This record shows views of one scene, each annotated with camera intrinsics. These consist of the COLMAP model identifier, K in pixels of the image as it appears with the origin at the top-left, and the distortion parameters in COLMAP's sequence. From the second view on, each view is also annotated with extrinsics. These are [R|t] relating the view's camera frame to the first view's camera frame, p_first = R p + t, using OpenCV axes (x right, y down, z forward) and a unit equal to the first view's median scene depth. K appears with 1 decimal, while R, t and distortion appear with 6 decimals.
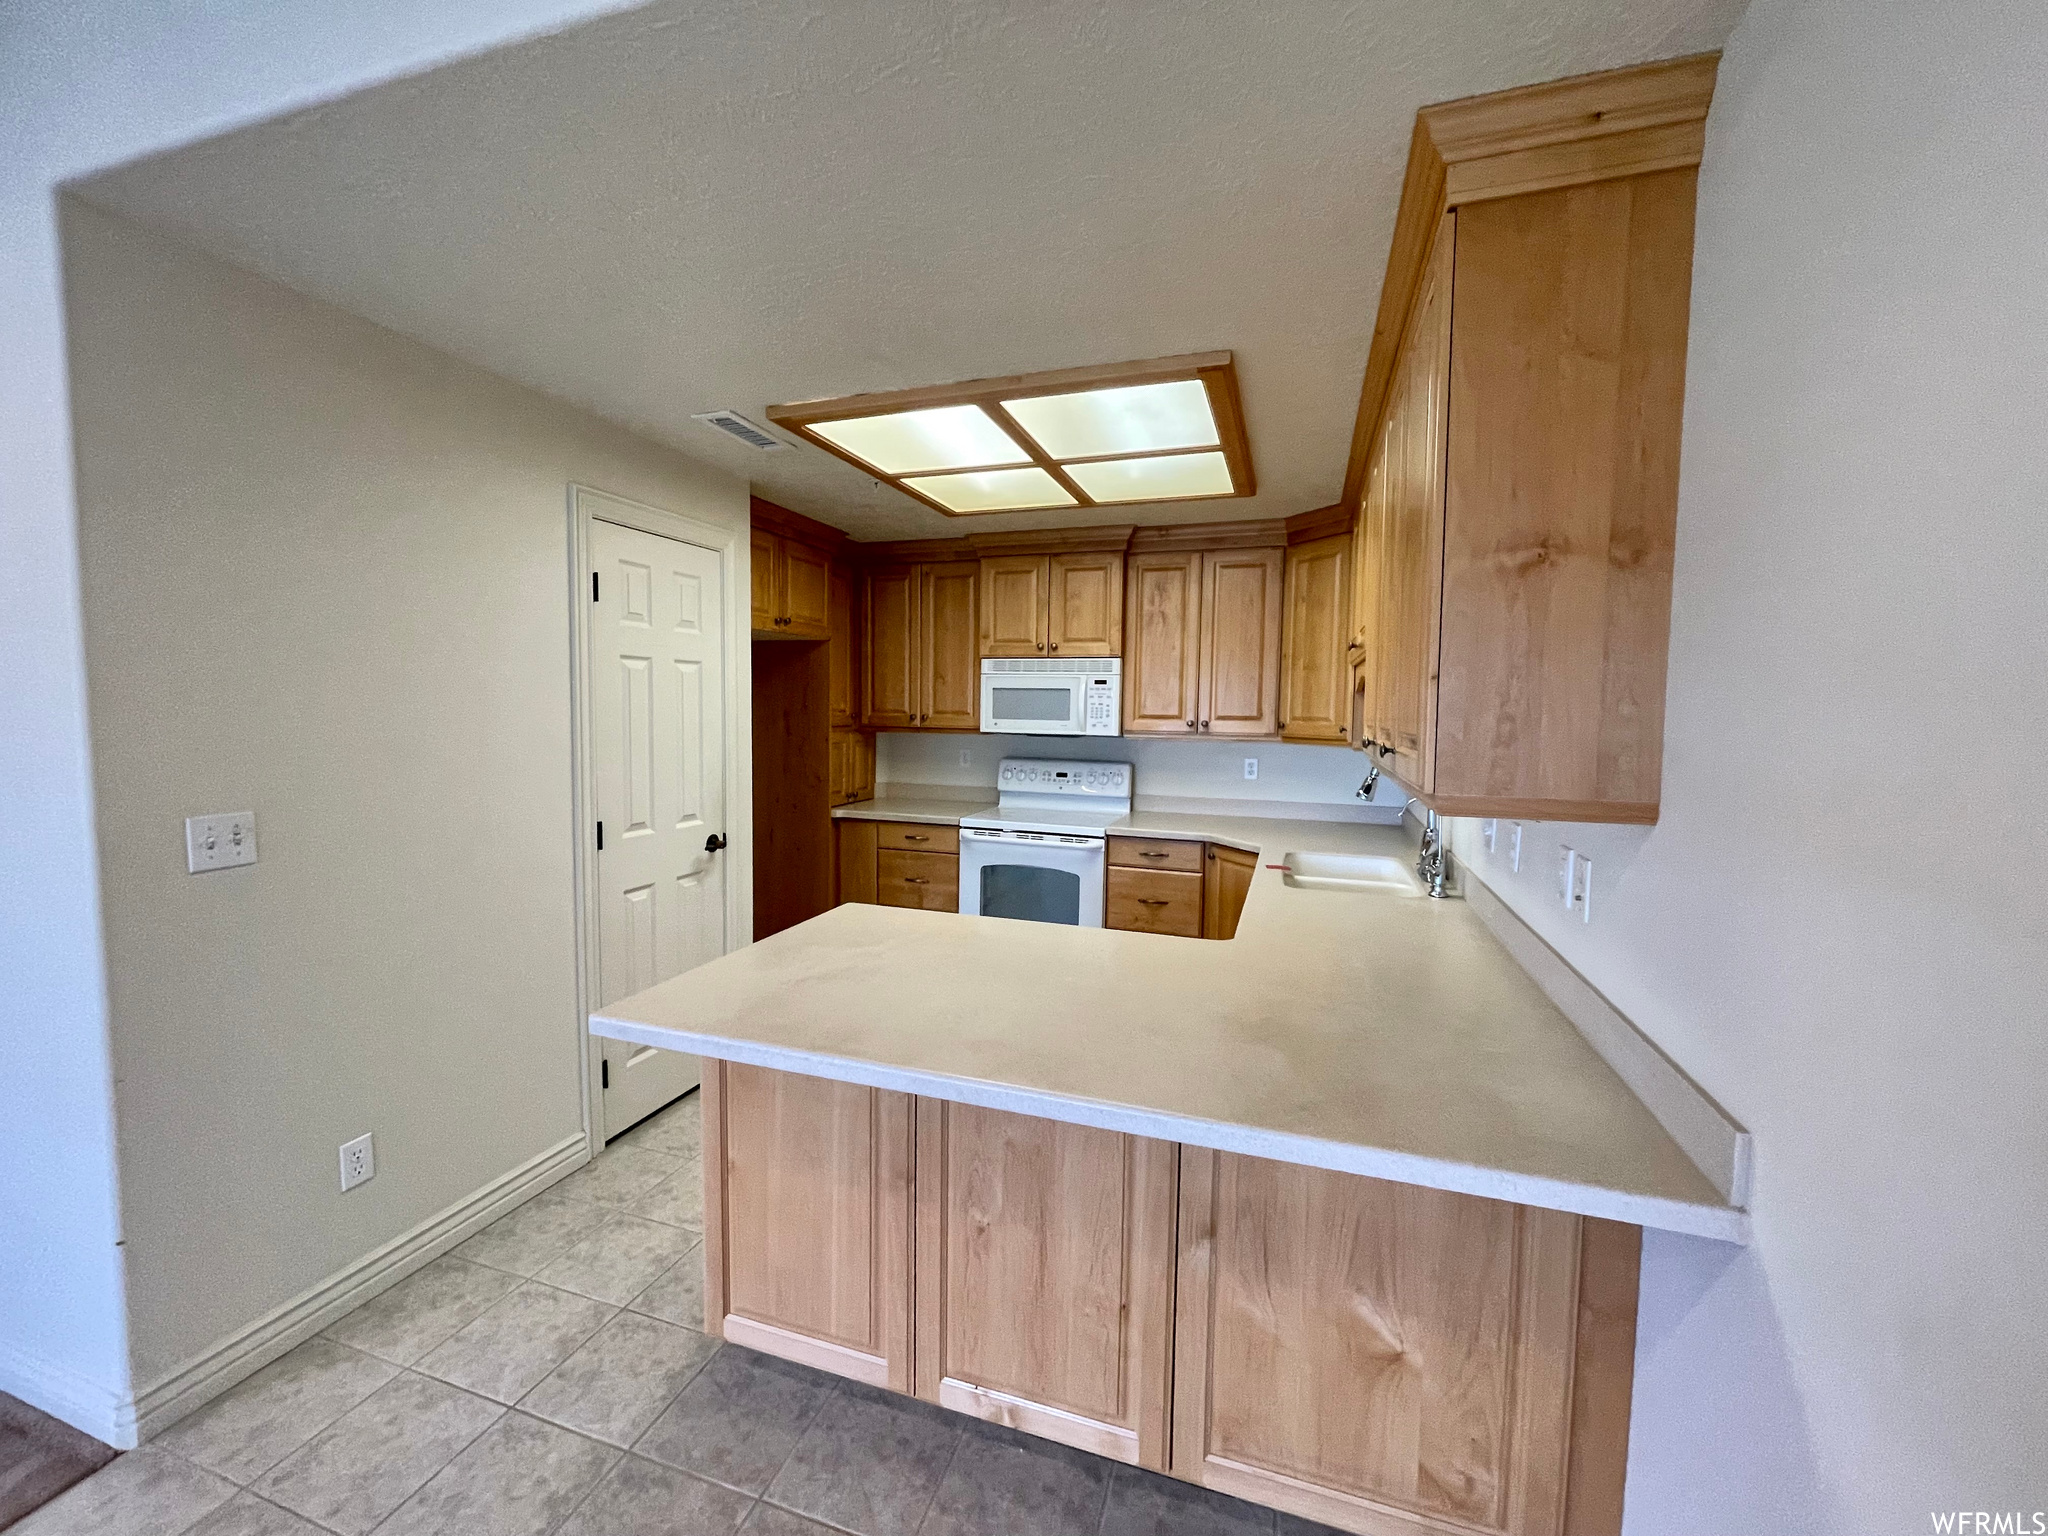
lens RADIAL K [[833.0, 0, 1025.6], [0, 833.0, 762.9], [0, 0, 1]] dist [0.008467, -0.001234]
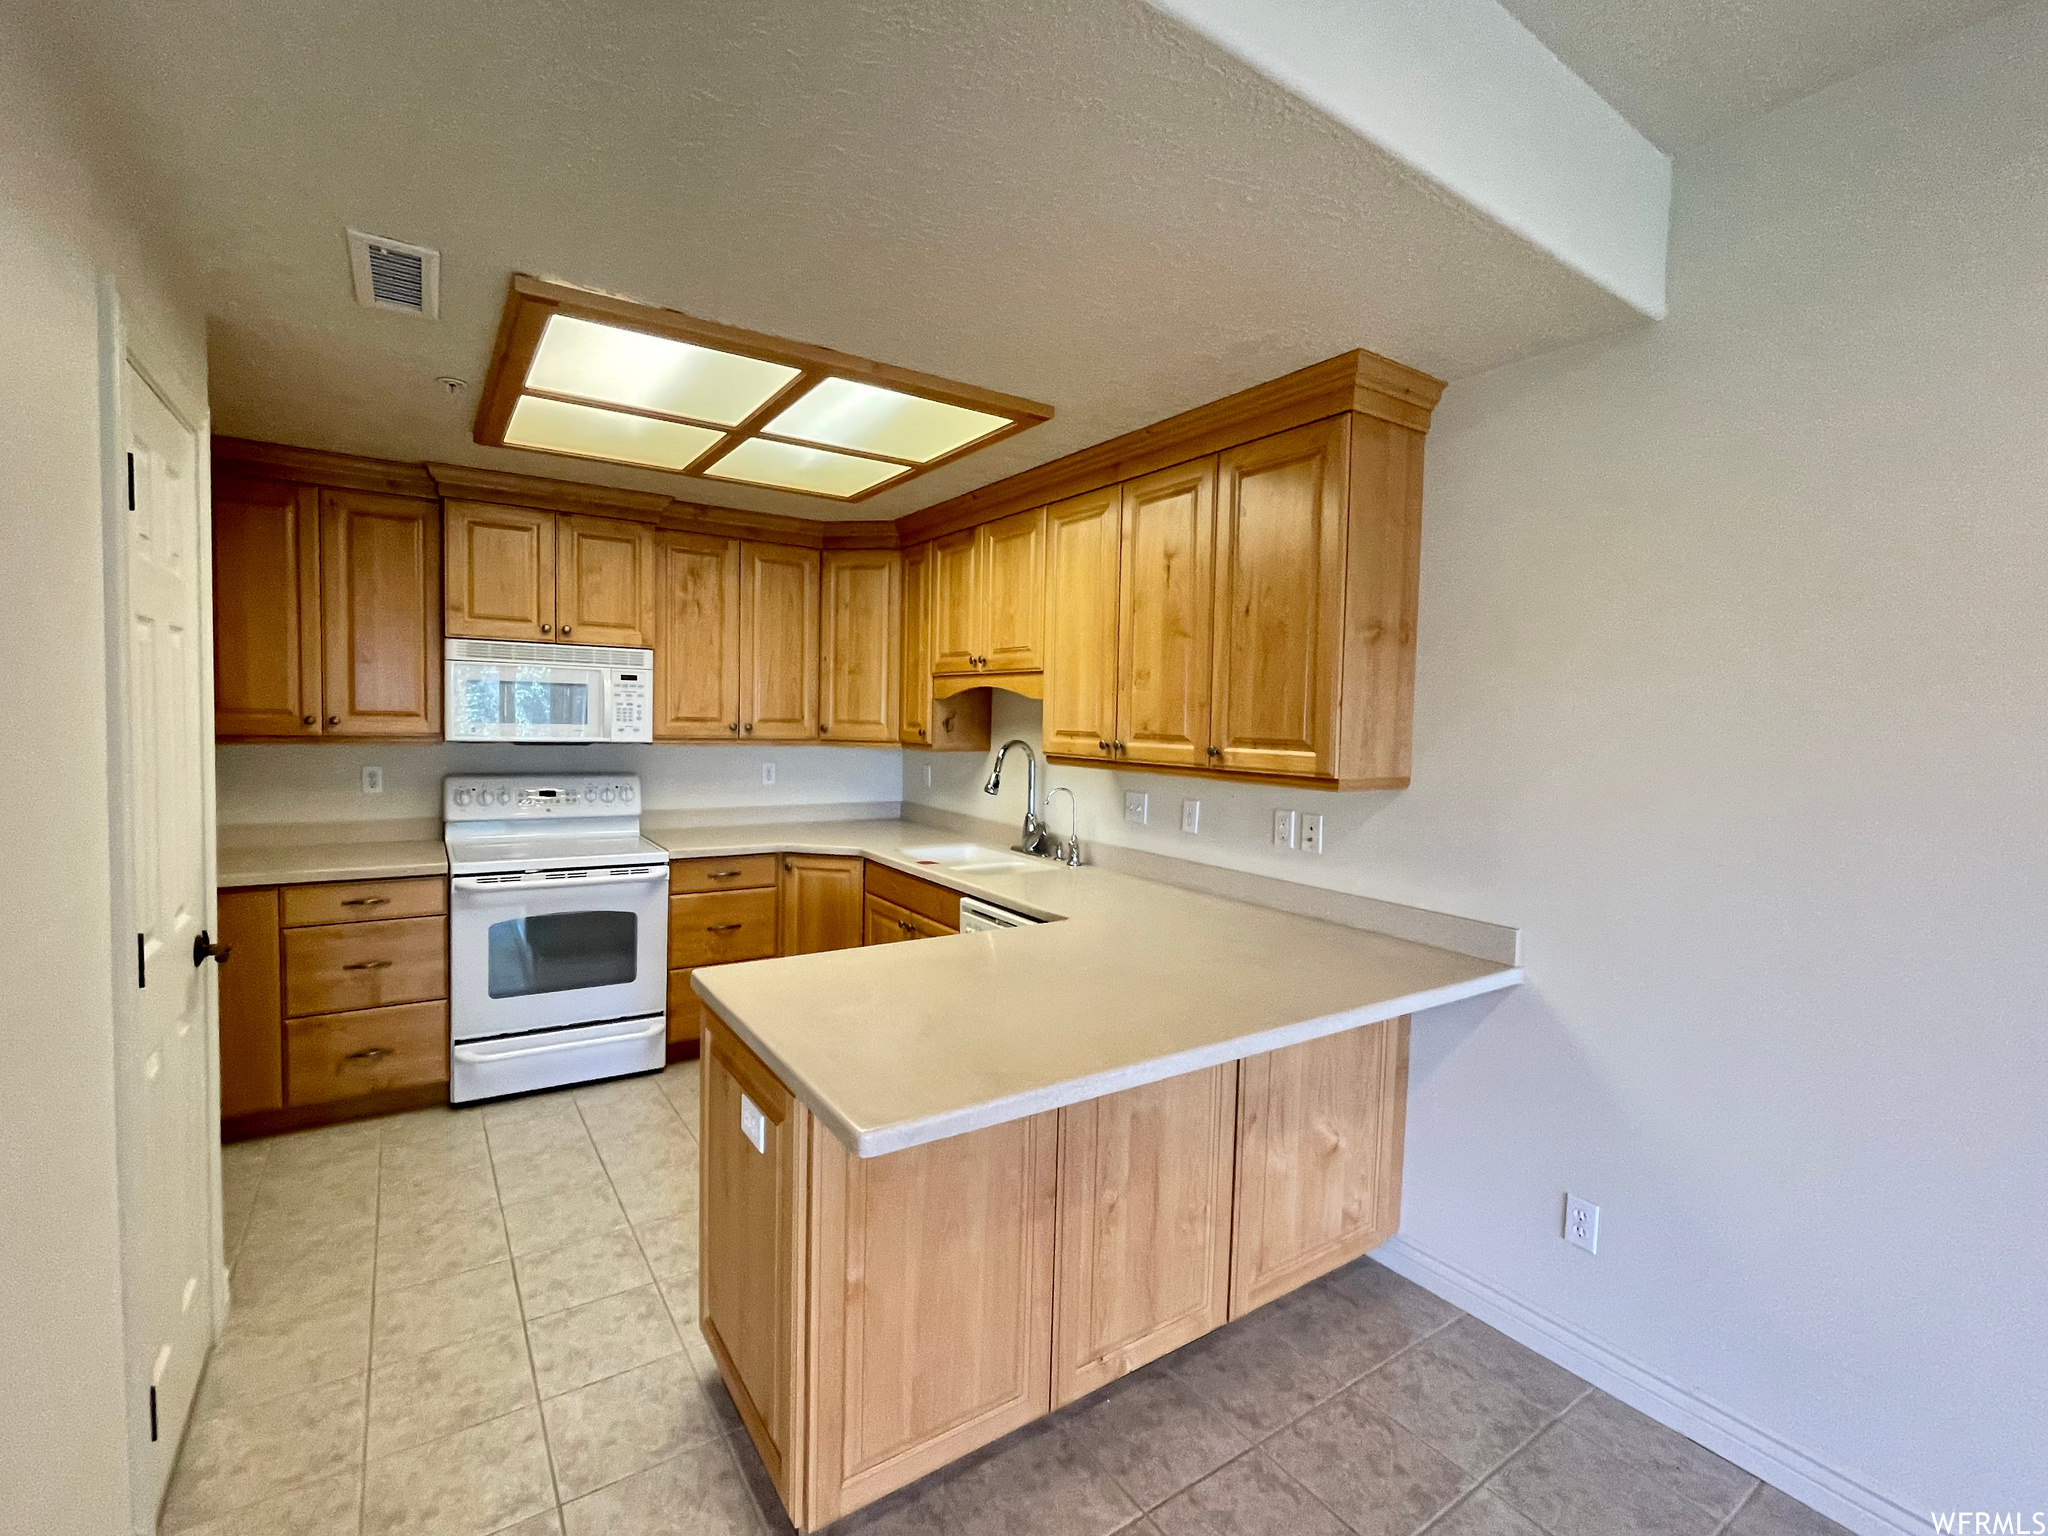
lens RADIAL K [[911.4, 0, 1028.5], [0, 911.4, 761.9], [0, 0, 1]] dist [0.005769, -0.000258]
pose [[0.608350, -0.039150, 0.792702, -0.400270], [0.038751, 0.999057, 0.019603, -0.016514], [-0.792722, 0.018792, 0.609294, 0.138234]]
